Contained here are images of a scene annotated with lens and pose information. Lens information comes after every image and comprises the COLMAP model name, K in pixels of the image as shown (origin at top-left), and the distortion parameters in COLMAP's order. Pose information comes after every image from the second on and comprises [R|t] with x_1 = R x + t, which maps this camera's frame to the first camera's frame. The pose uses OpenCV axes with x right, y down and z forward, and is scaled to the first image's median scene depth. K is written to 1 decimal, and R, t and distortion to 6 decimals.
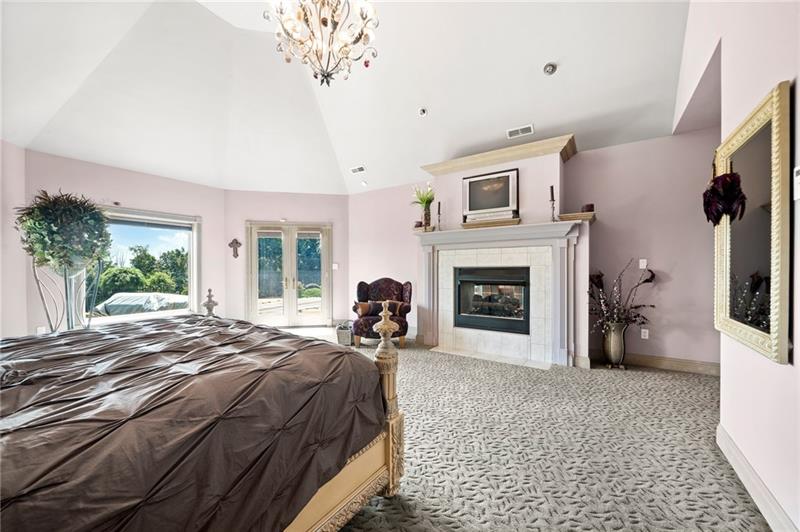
lens RADIAL K [[314.1, 0, 402.8], [0, 314.1, 269.8], [0, 0, 1]] dist [-0.011295, -0.000061]
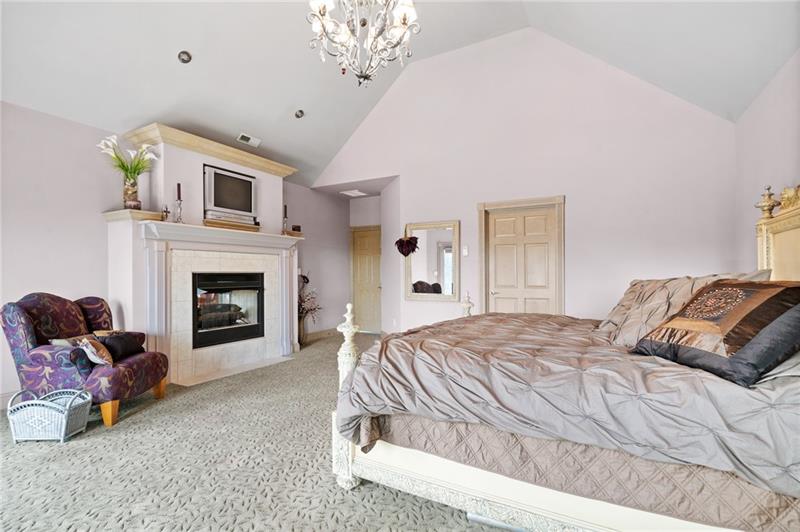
lens RADIAL K [[382.6, 0, 402.6], [0, 382.6, 269.0], [0, 0, 1]] dist [0.004923, -0.000036]
pose [[-0.094533, 0.019156, 0.995337, -0.914538], [0.010640, 0.999777, -0.018231, 0.006340], [-0.995465, 0.008867, -0.094716, 0.629120]]
